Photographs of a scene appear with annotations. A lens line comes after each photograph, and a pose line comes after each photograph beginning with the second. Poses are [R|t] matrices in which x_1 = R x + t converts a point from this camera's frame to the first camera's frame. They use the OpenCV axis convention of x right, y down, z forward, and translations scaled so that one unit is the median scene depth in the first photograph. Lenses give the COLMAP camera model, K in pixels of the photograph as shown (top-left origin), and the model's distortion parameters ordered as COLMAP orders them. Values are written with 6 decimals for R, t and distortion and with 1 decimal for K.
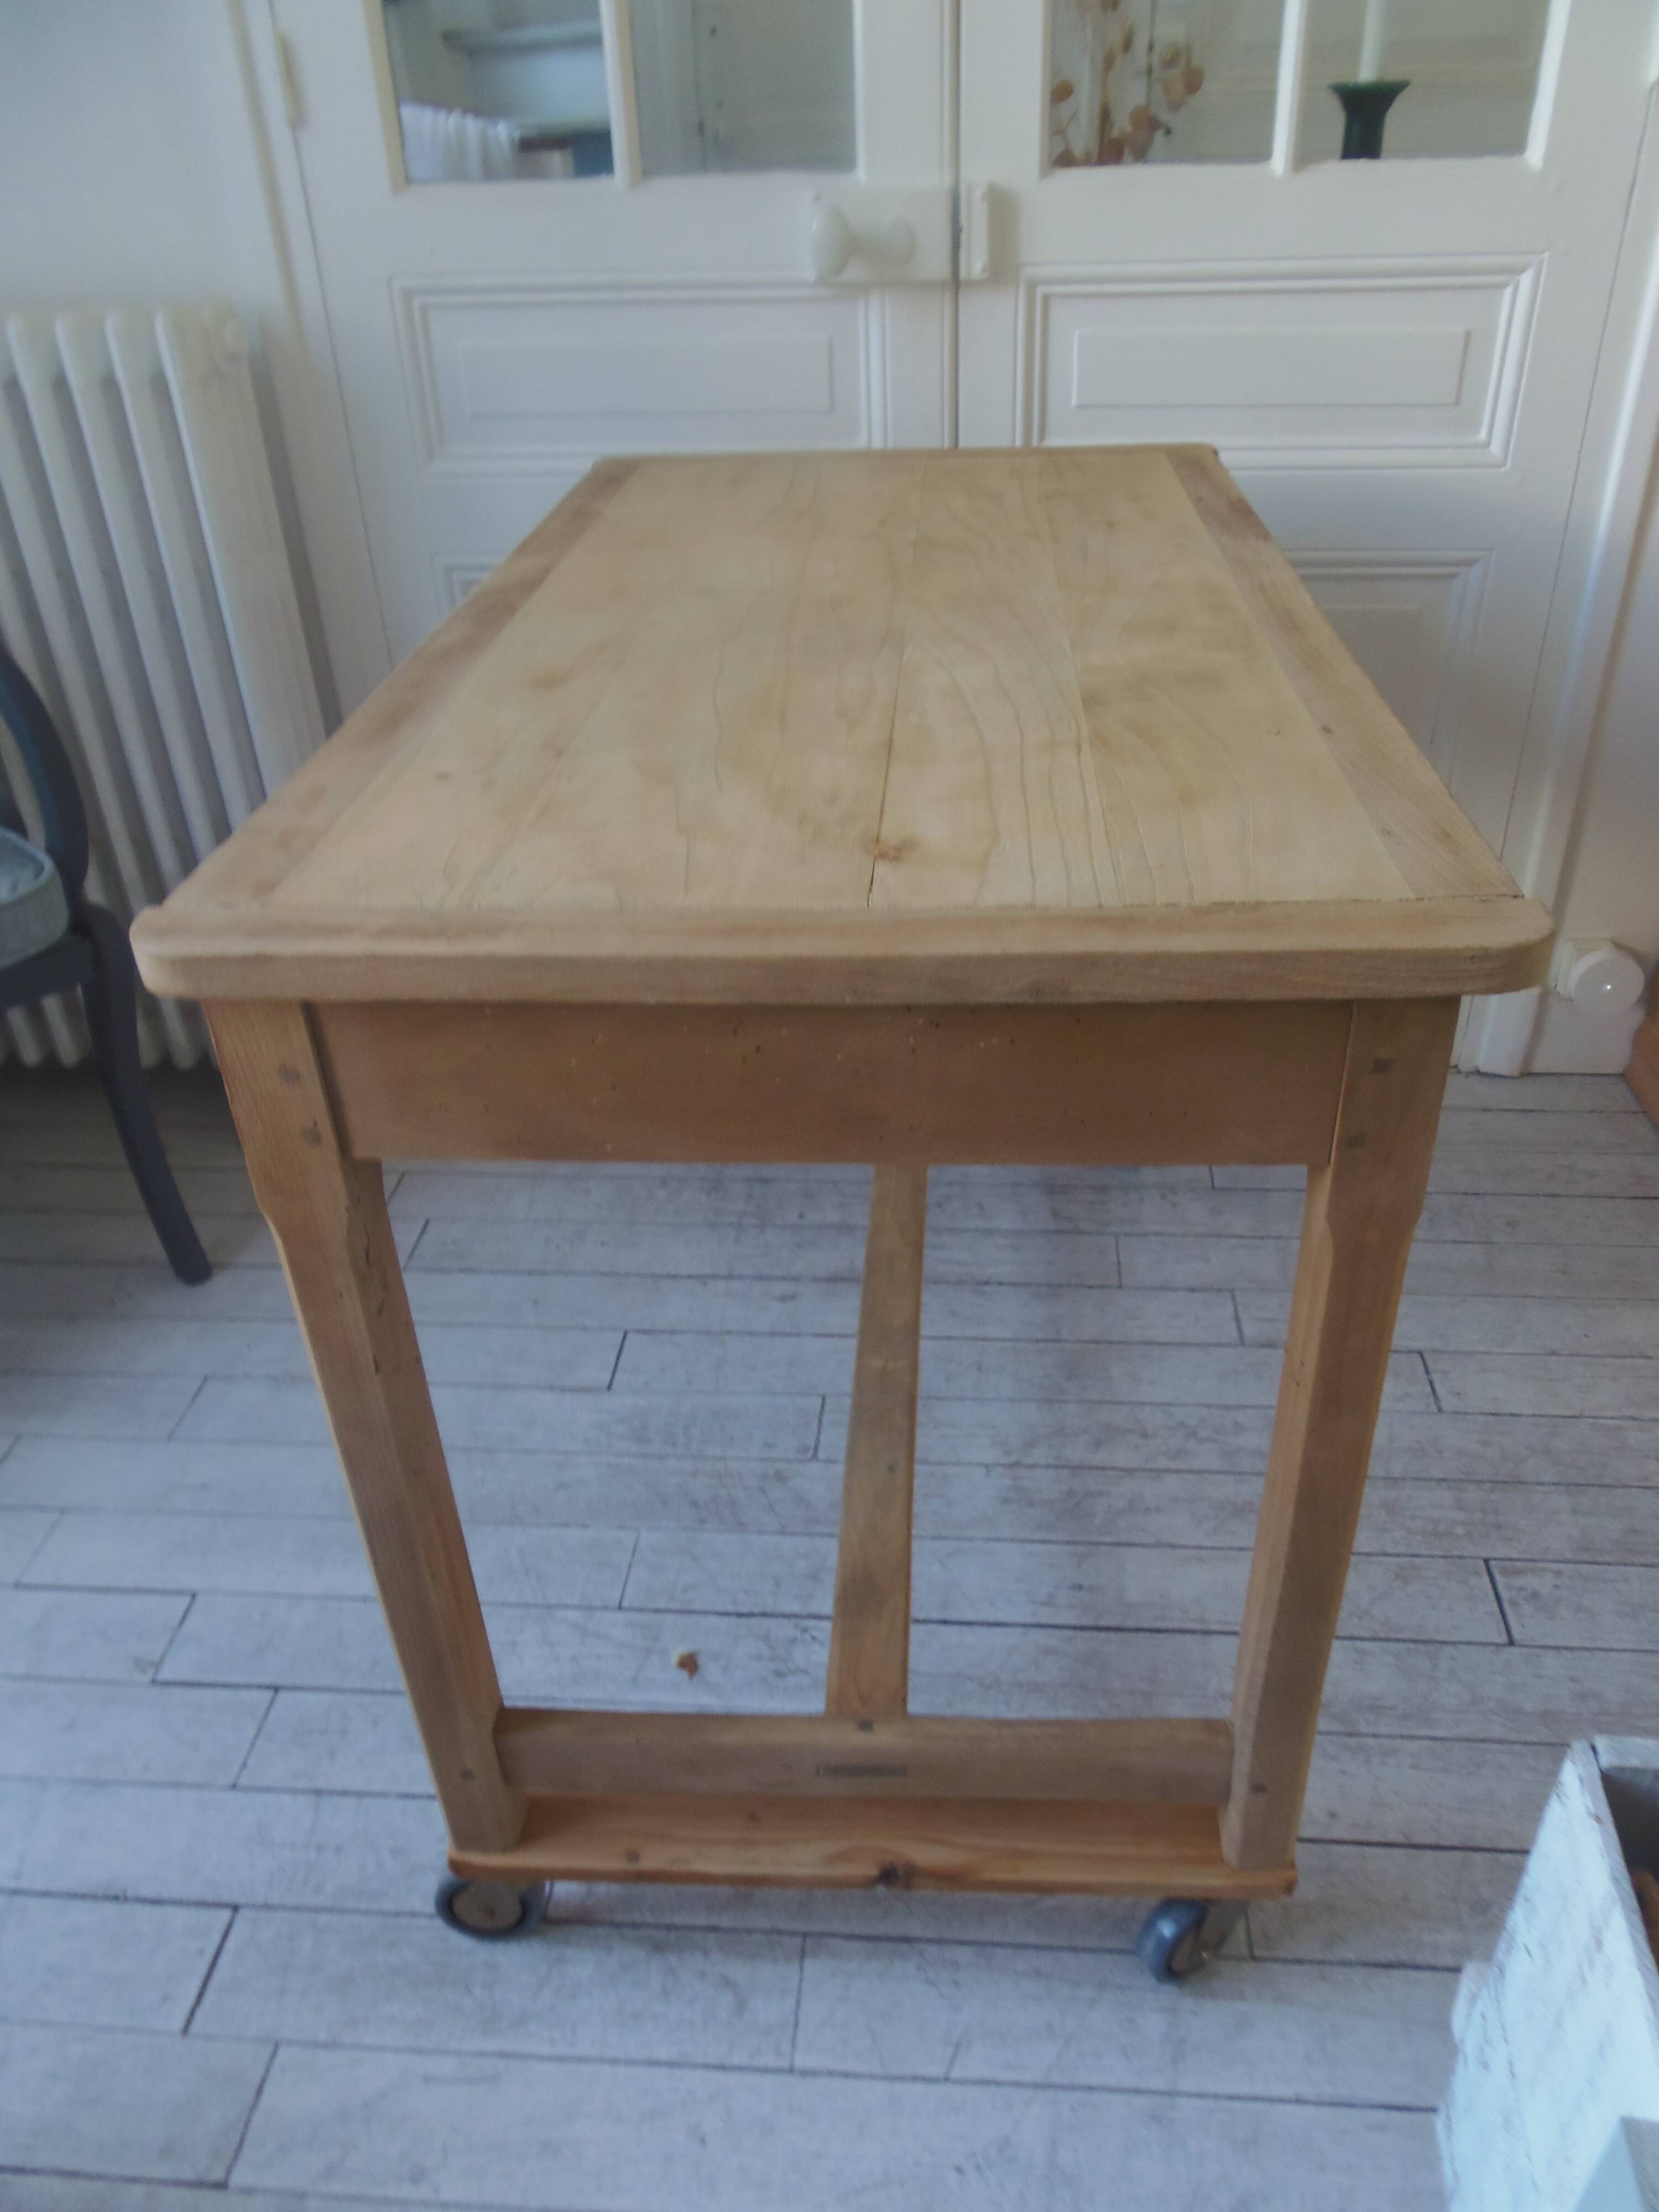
lens RADIAL K [[1616.8, 0, 870.7], [0, 1616.8, 1145.4], [0, 0, 1]] dist [-0.010667, -0.004874]
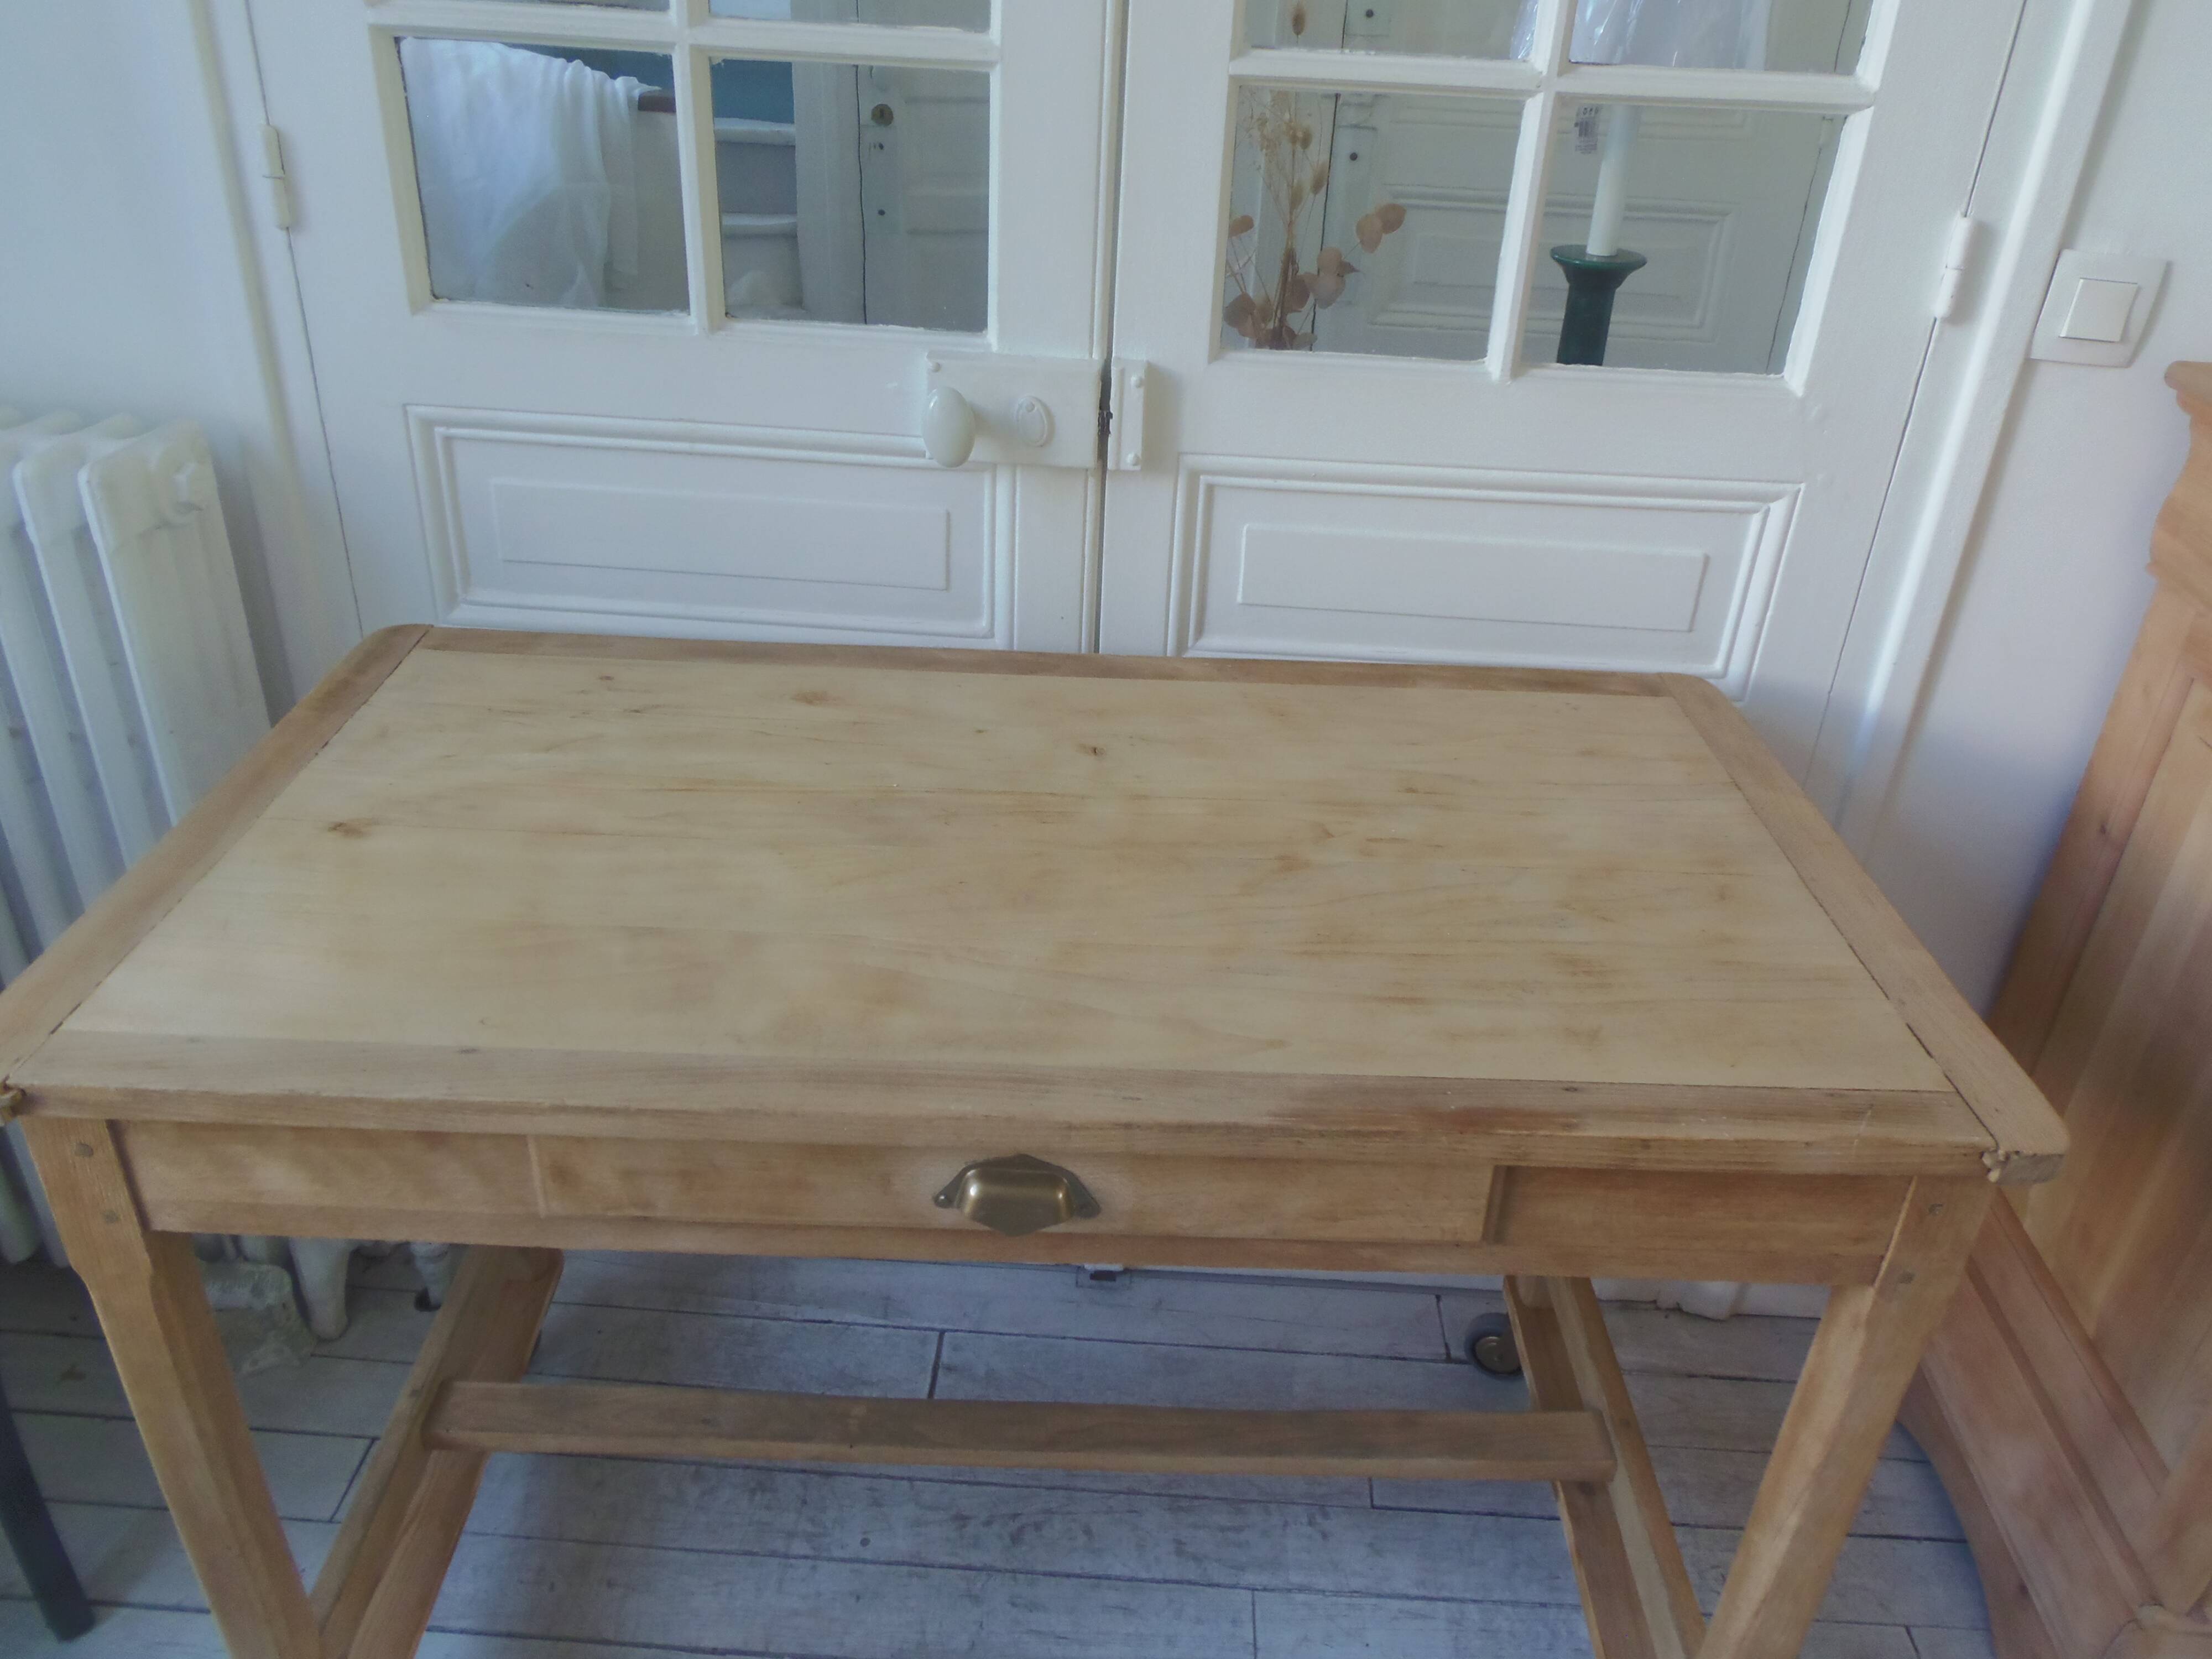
lens RADIAL K [[1616.8, 0, 1111.1], [0, 1616.8, 779.4], [0, 0, 1]] dist [-0.010667, -0.004874]
pose [[0.997194, 0.046476, 0.058682, 0.017509], [-0.041664, 0.995865, -0.080725, -0.328007], [-0.062191, 0.078053, 0.995007, 0.201663]]
